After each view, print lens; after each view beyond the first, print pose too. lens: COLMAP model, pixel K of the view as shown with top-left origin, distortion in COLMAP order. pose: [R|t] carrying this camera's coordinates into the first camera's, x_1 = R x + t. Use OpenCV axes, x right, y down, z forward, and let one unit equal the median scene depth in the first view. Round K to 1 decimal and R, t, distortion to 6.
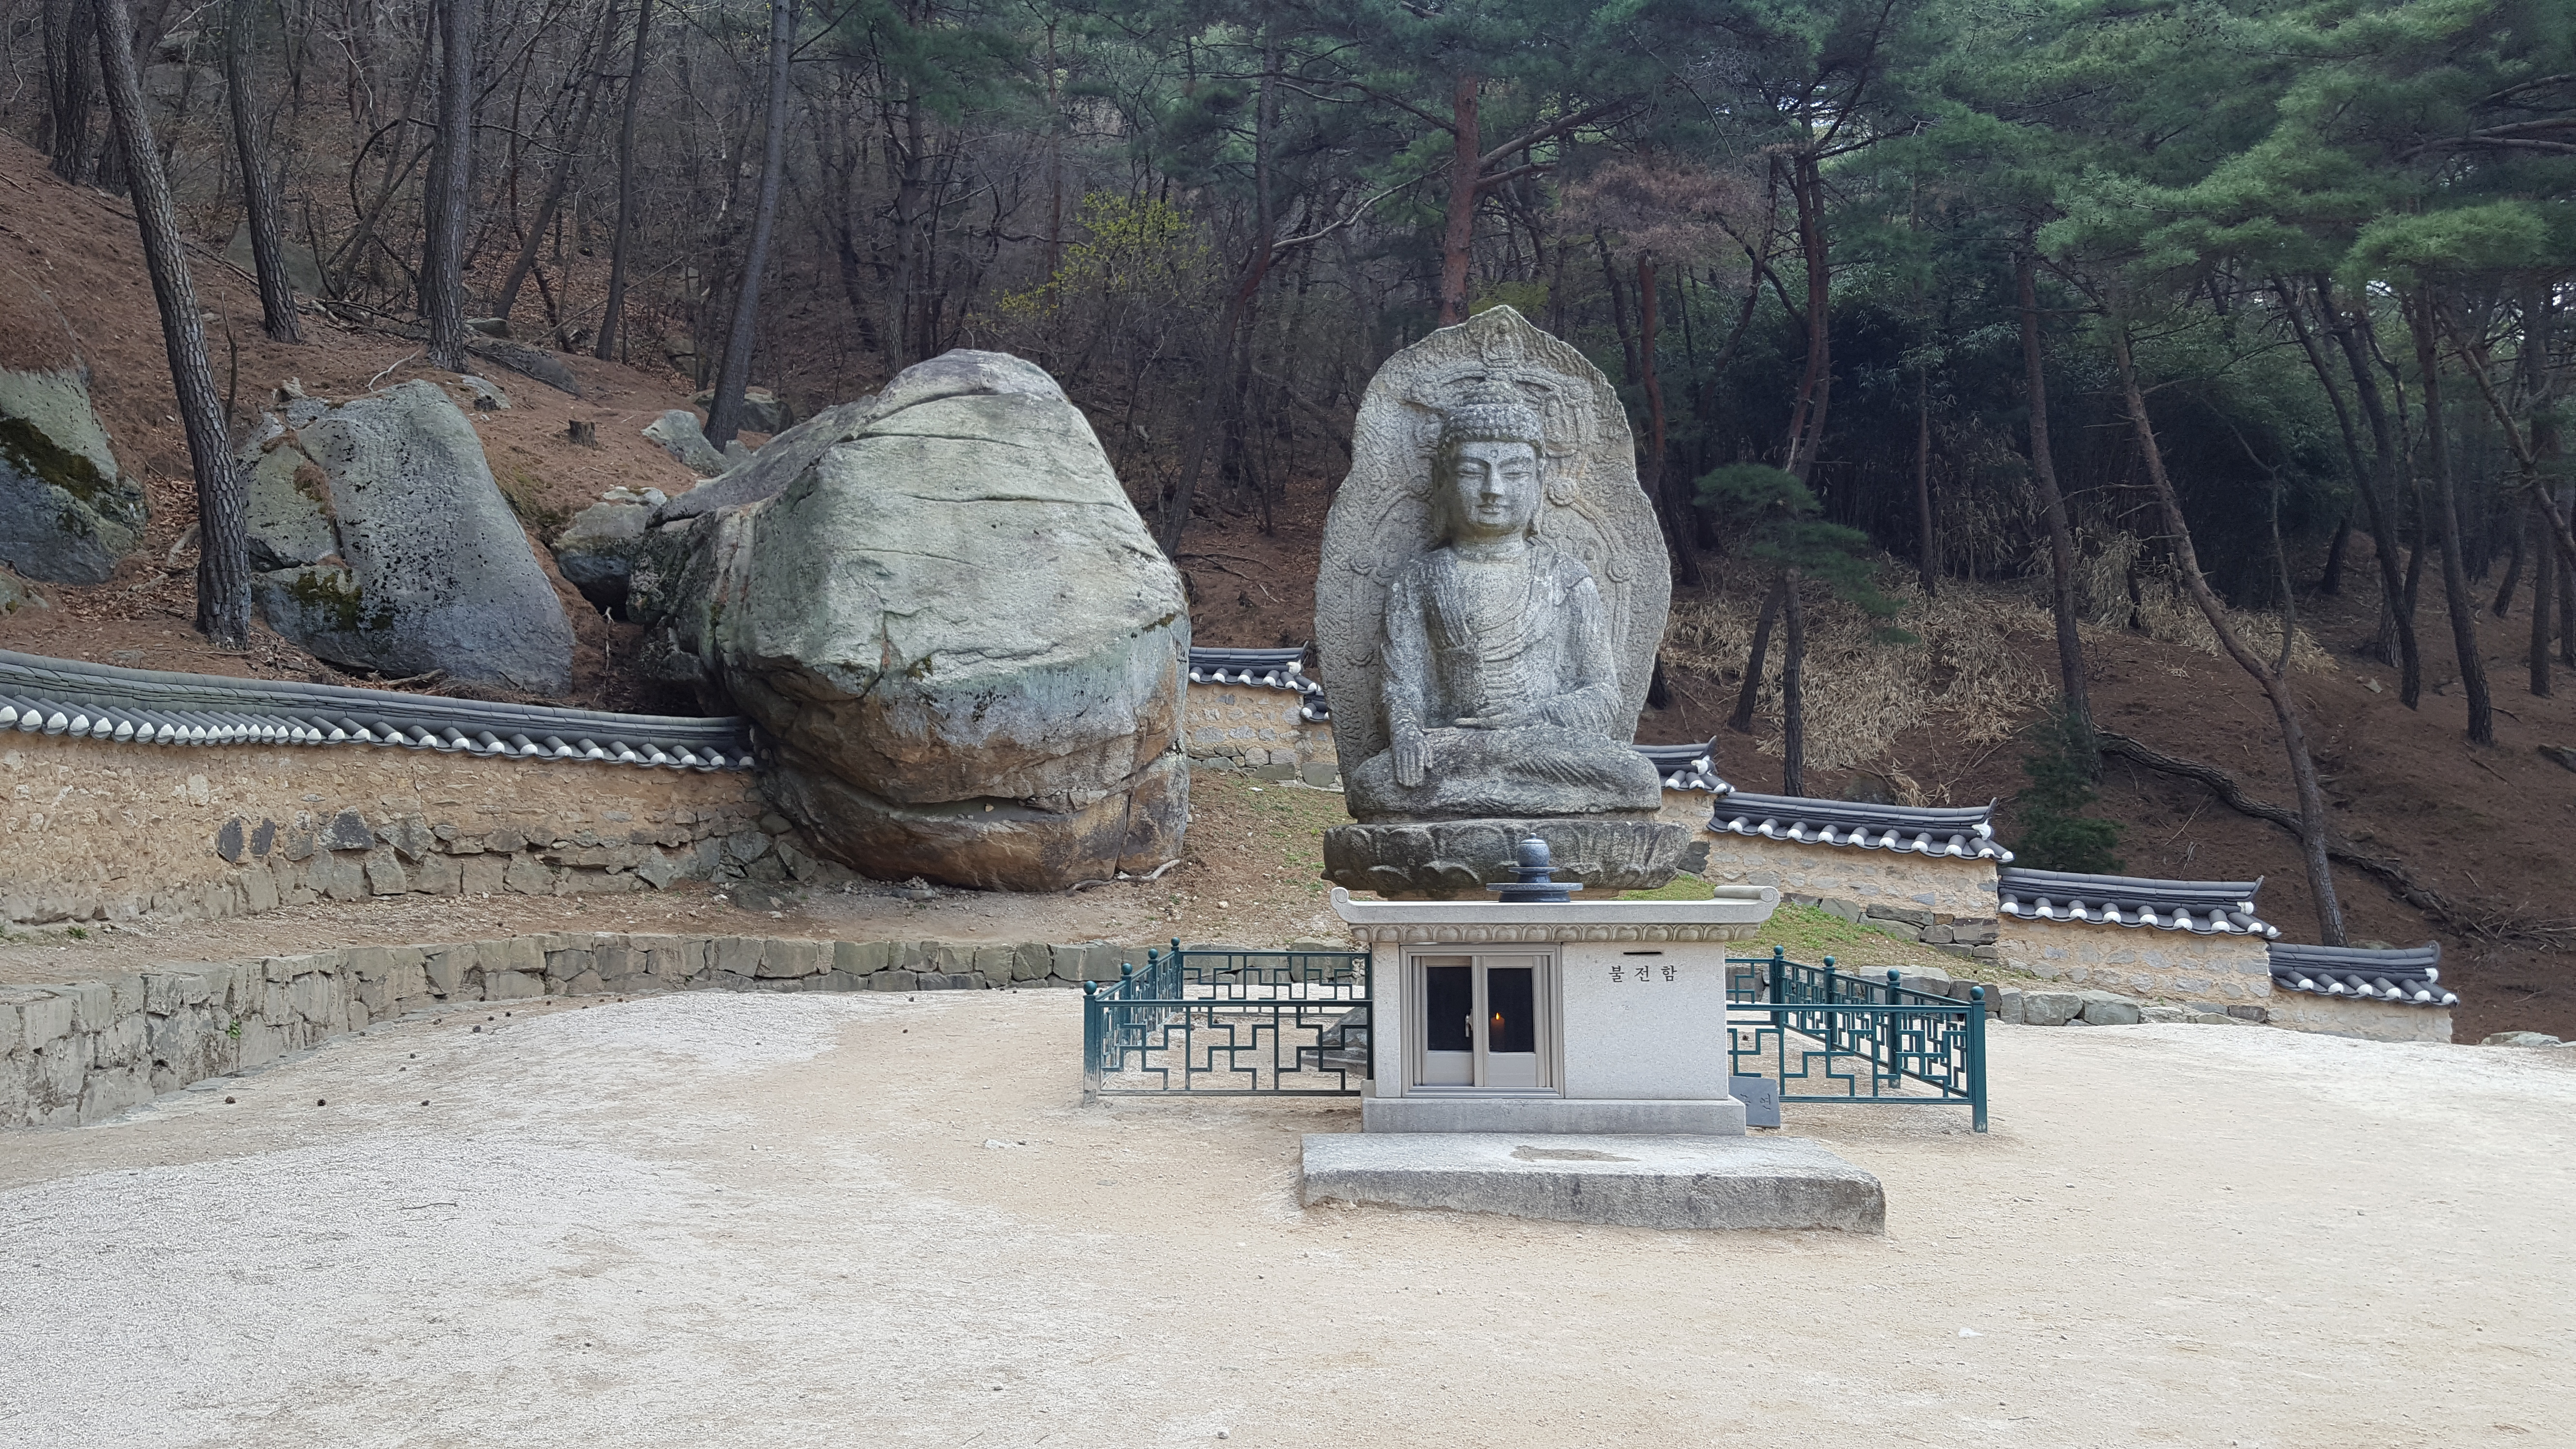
lens RADIAL K [[1873.9, 0, 1258.0], [0, 1873.9, 760.6], [0, 0, 1]] dist [0.129148, -0.205815]
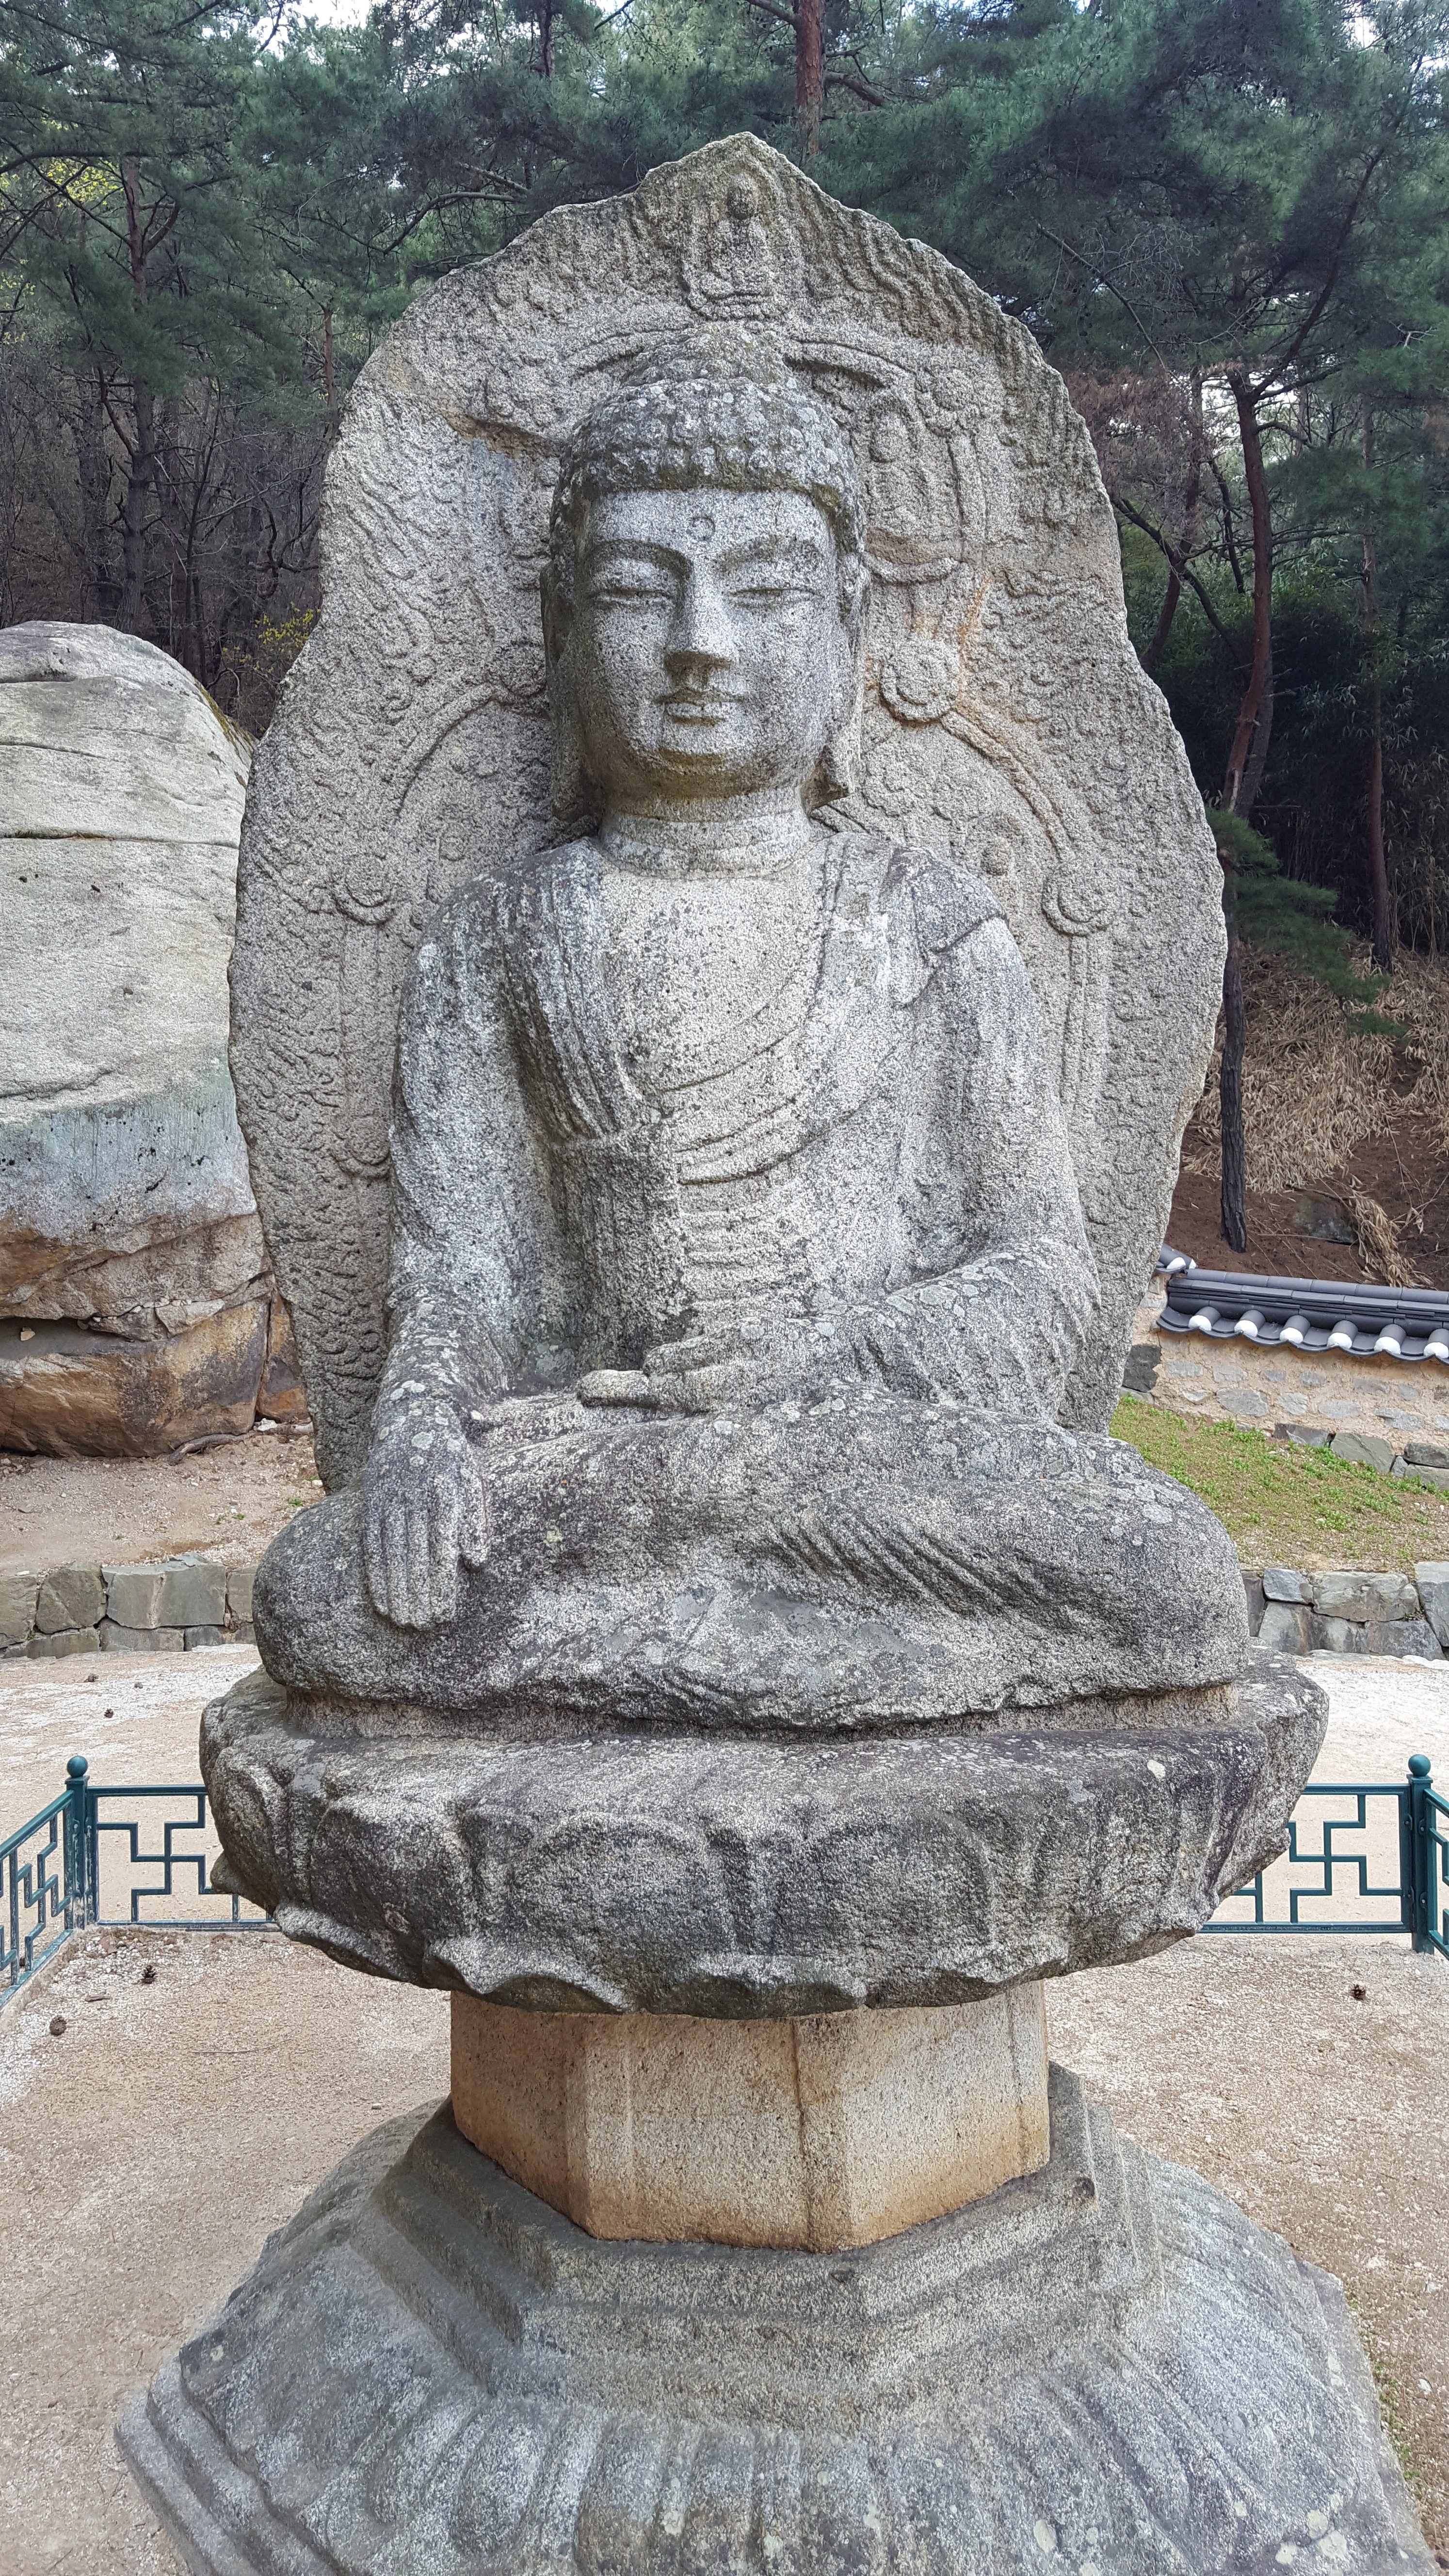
lens RADIAL K [[1873.9, 0, 674.8], [0, 1873.9, 1245.8], [0, 0, 1]] dist [0.129148, -0.205815]
pose [[0.999698, -0.018542, 0.016128, 0.062450], [0.017722, 0.998612, 0.049599, -0.031750], [-0.017025, -0.049299, 0.998639, 0.370414]]
